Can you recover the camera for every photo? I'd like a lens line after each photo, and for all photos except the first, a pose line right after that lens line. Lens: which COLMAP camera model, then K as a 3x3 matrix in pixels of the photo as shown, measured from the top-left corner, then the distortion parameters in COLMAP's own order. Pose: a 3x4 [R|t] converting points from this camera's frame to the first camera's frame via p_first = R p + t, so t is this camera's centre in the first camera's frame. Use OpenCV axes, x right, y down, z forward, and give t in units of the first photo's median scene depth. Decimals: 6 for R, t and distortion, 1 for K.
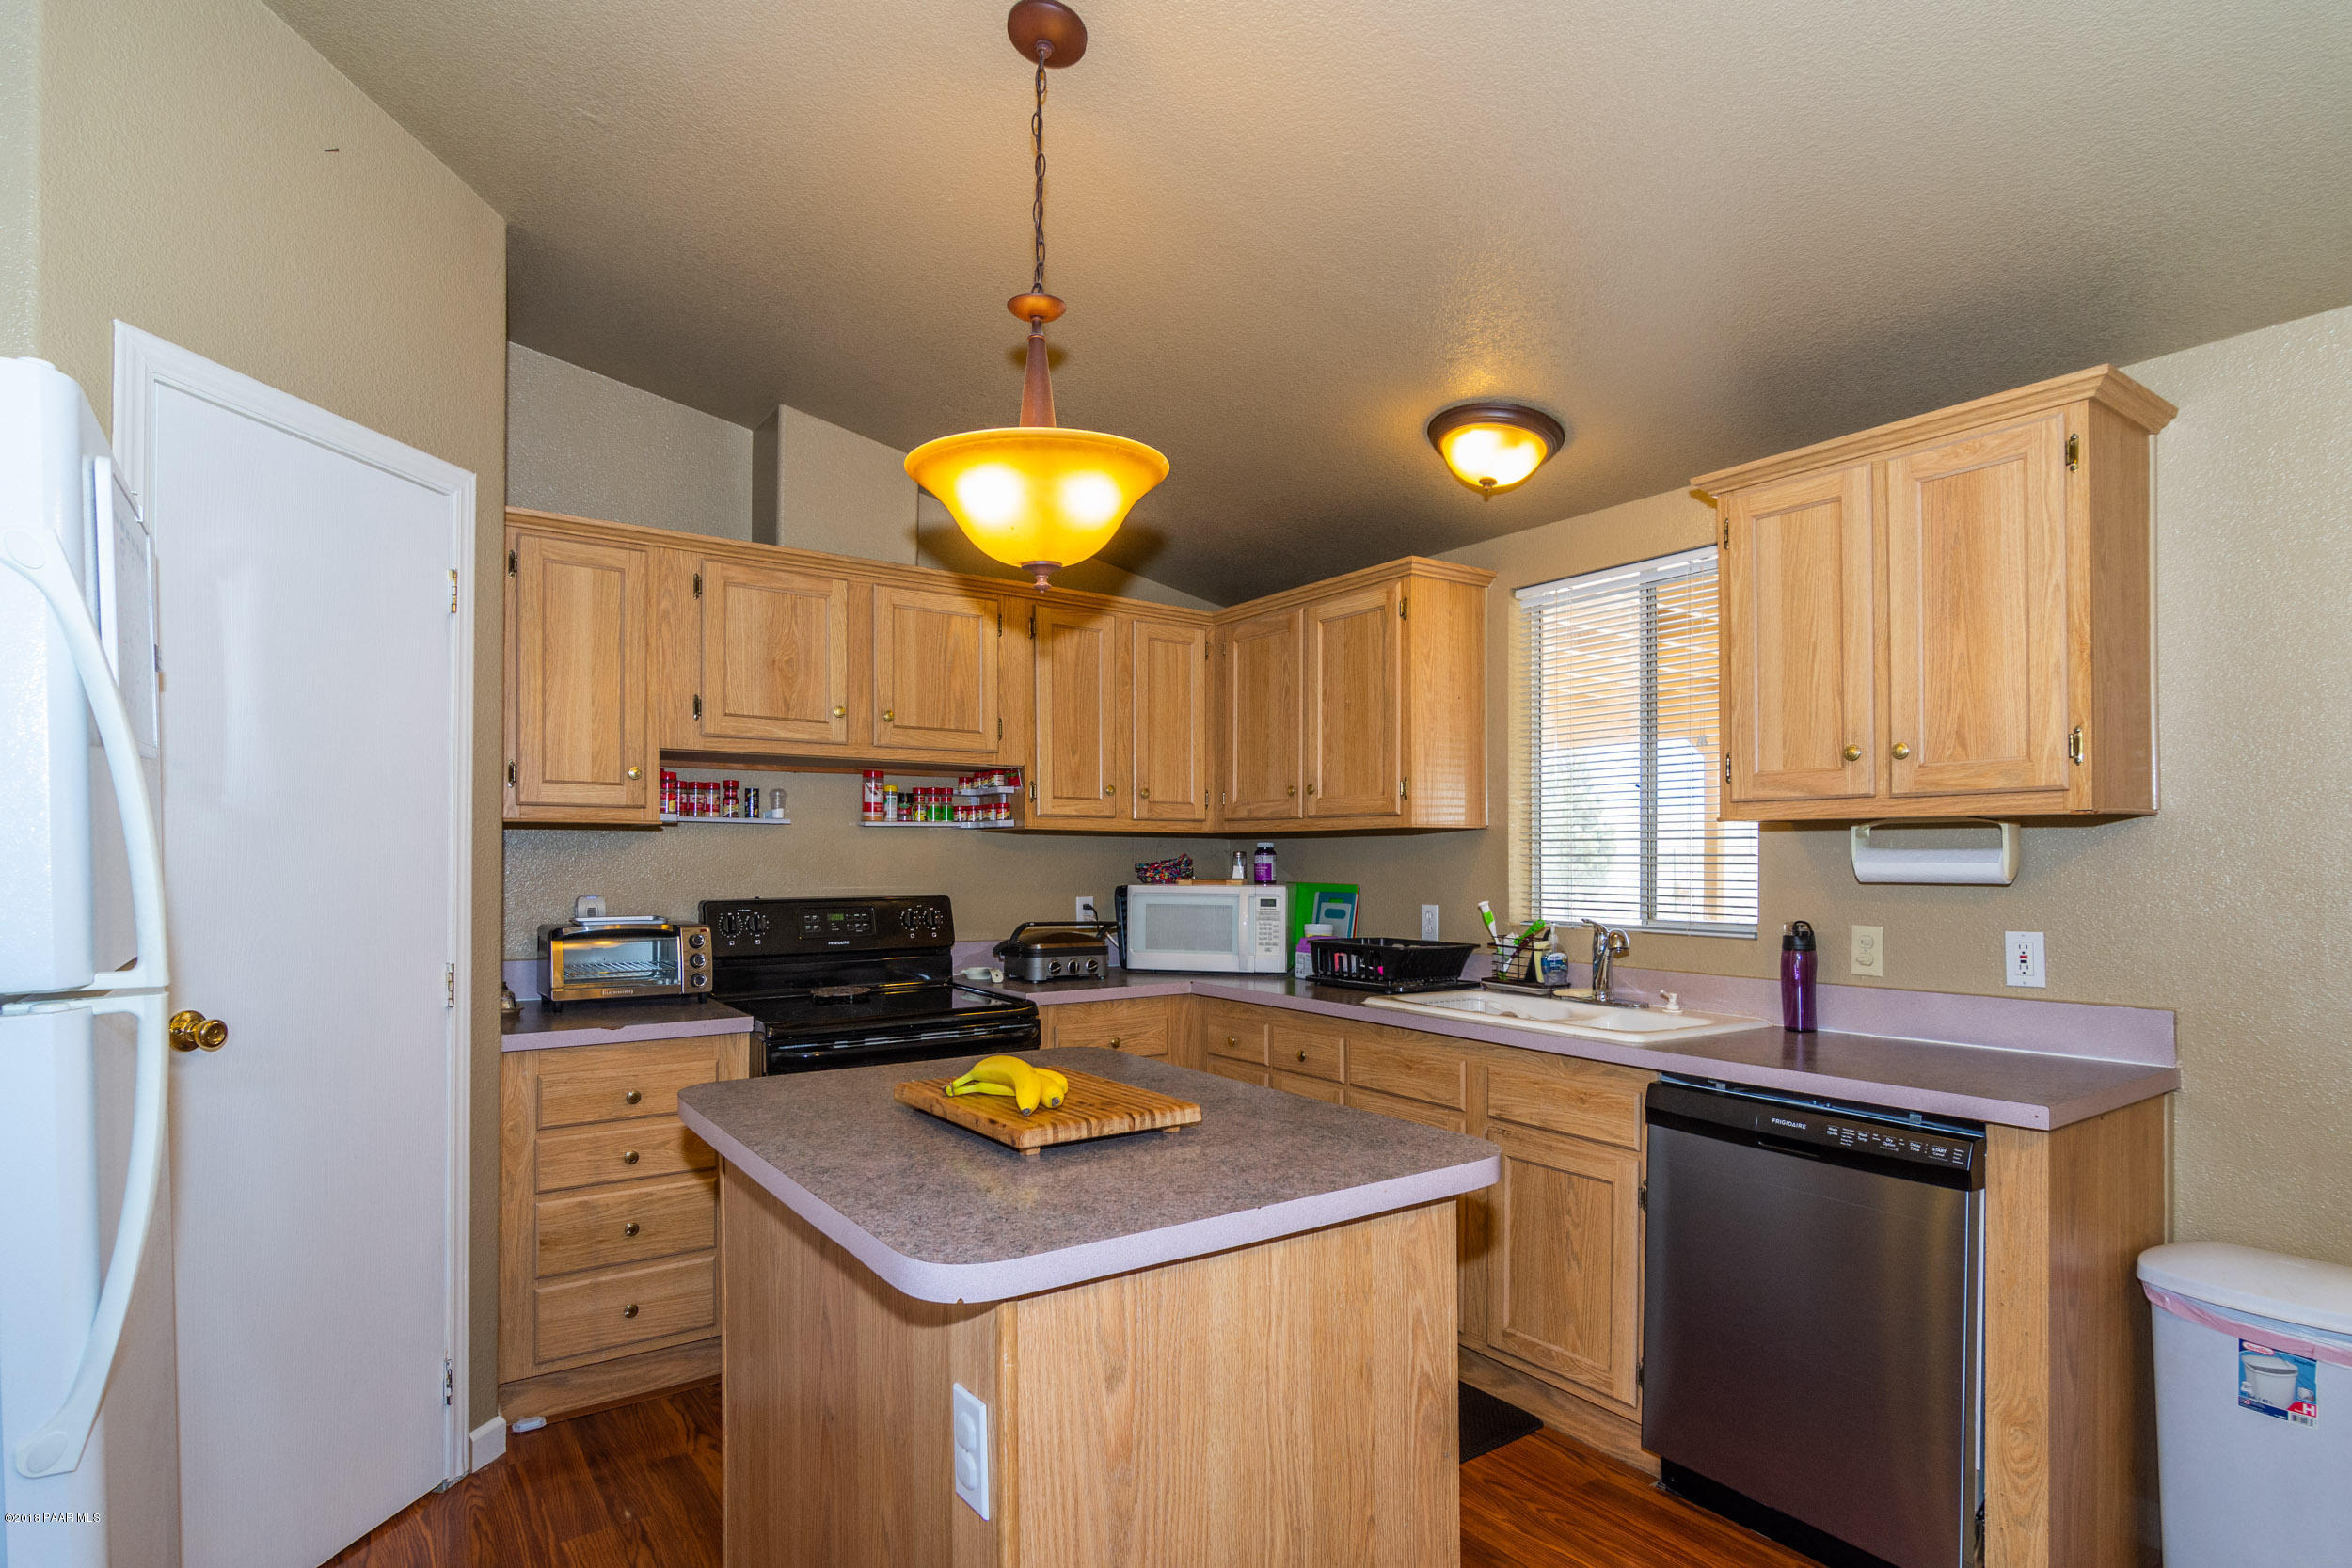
lens RADIAL K [[1191.9, 0, 1183.2], [0, 1191.9, 856.8], [0, 0, 1]] dist [-0.007325, 0.000874]
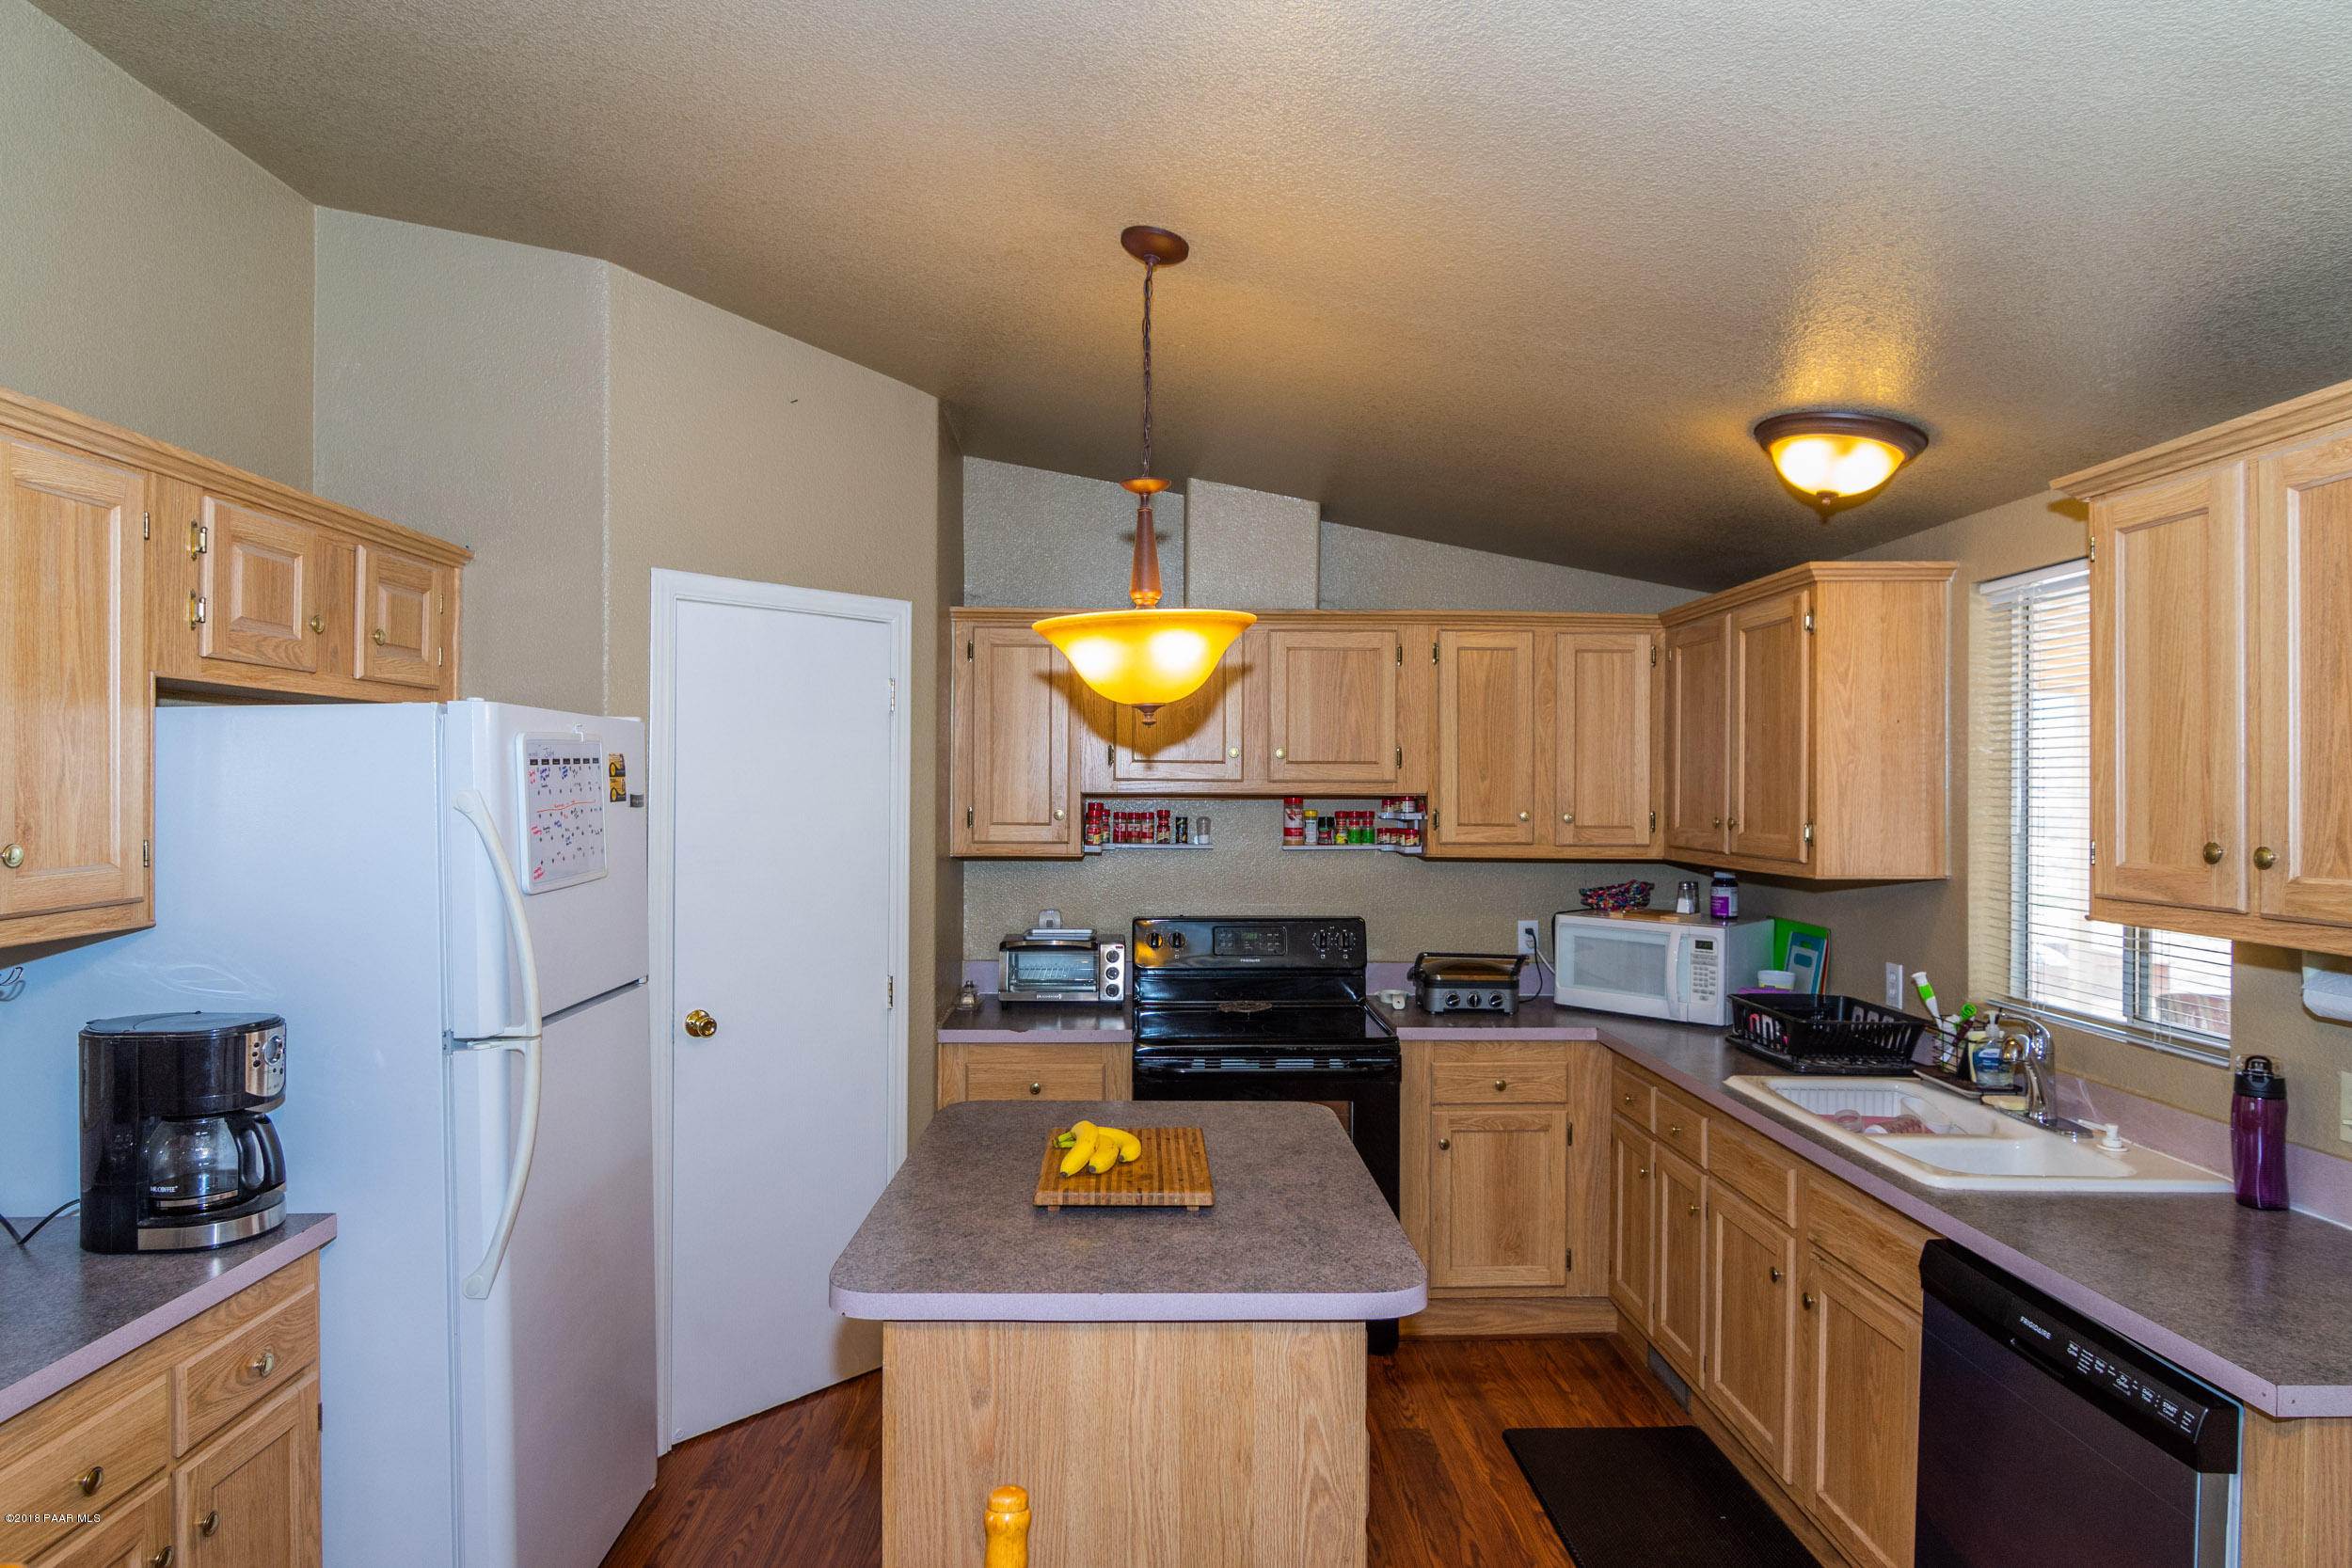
lens RADIAL K [[1328.3, 0, 1189.0], [0, 1328.3, 796.1], [0, 0, 1]] dist [-0.007870, 0.003245]
pose [[0.832522, 0.008456, -0.553928, 0.417836], [-0.005783, 0.999962, 0.006573, -0.106947], [0.553962, -0.002269, 0.832539, -0.041599]]
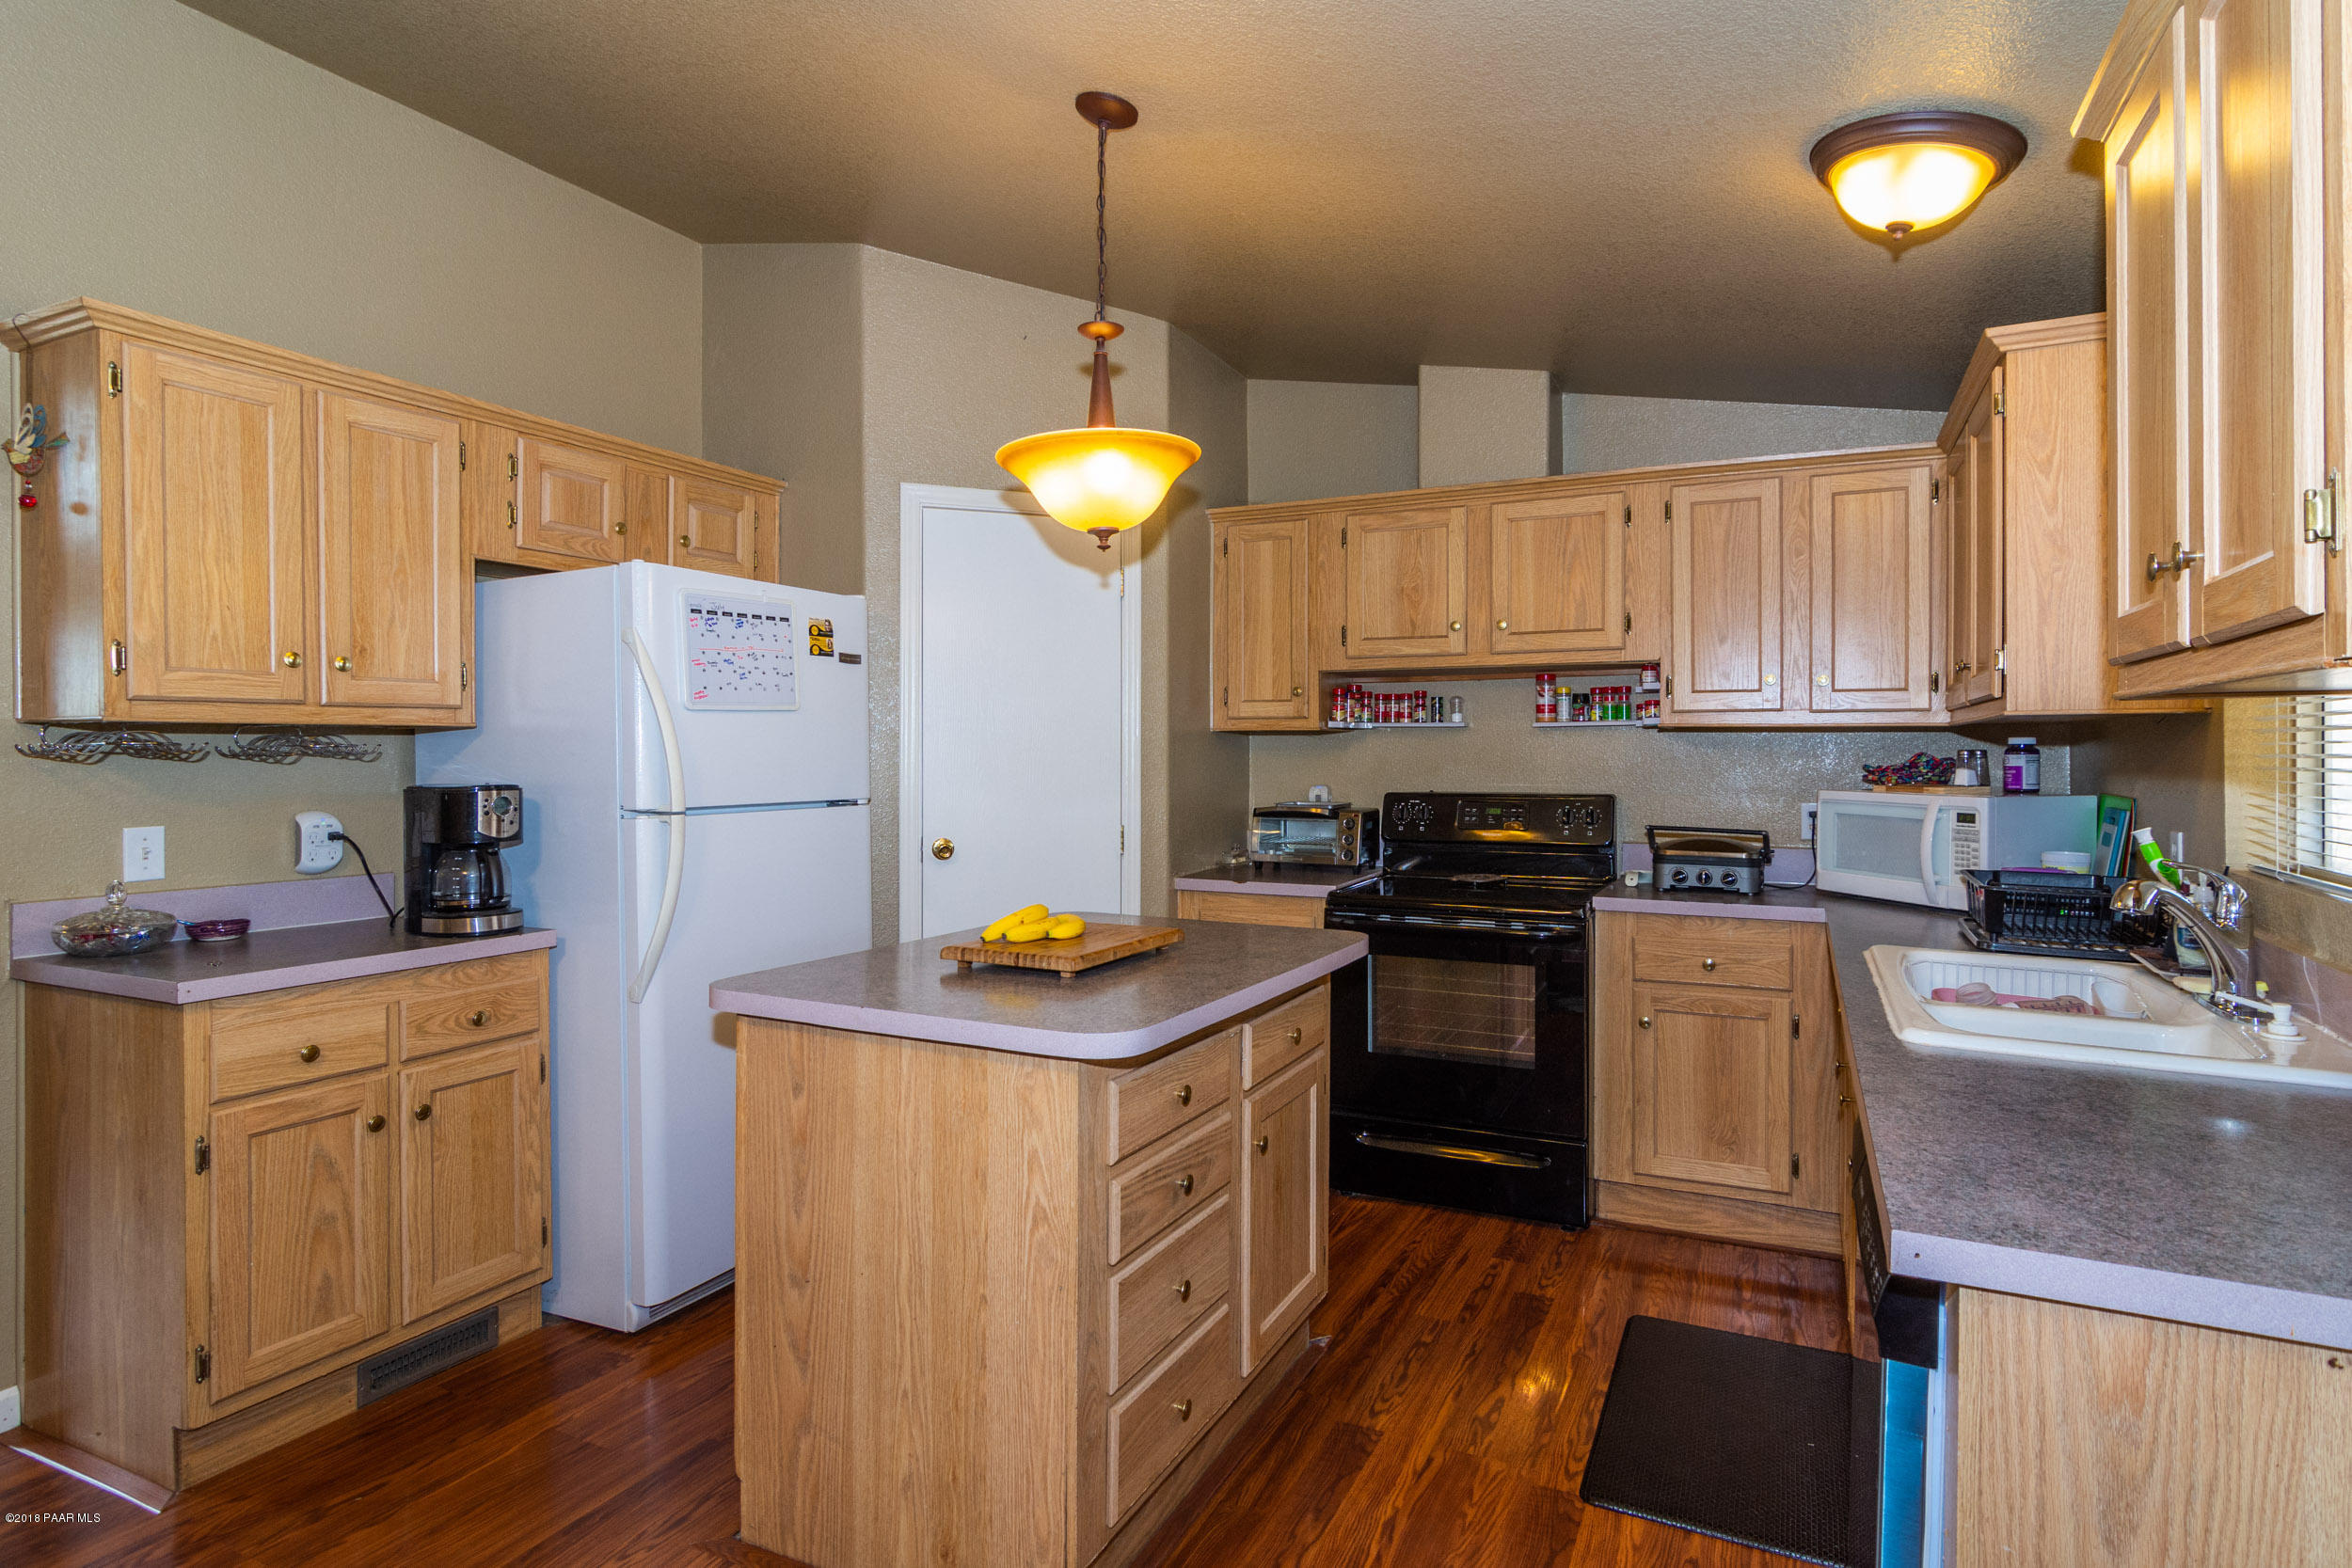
lens RADIAL K [[1208.0, 0, 1244.9], [0, 1208.0, 760.5], [0, 0, 1]] dist [-0.008829, 0.000906]
pose [[0.492021, 0.005151, -0.870568, 0.713693], [-0.000566, 0.999984, 0.005597, -0.002433], [0.870583, -0.002261, 0.492016, 0.324073]]
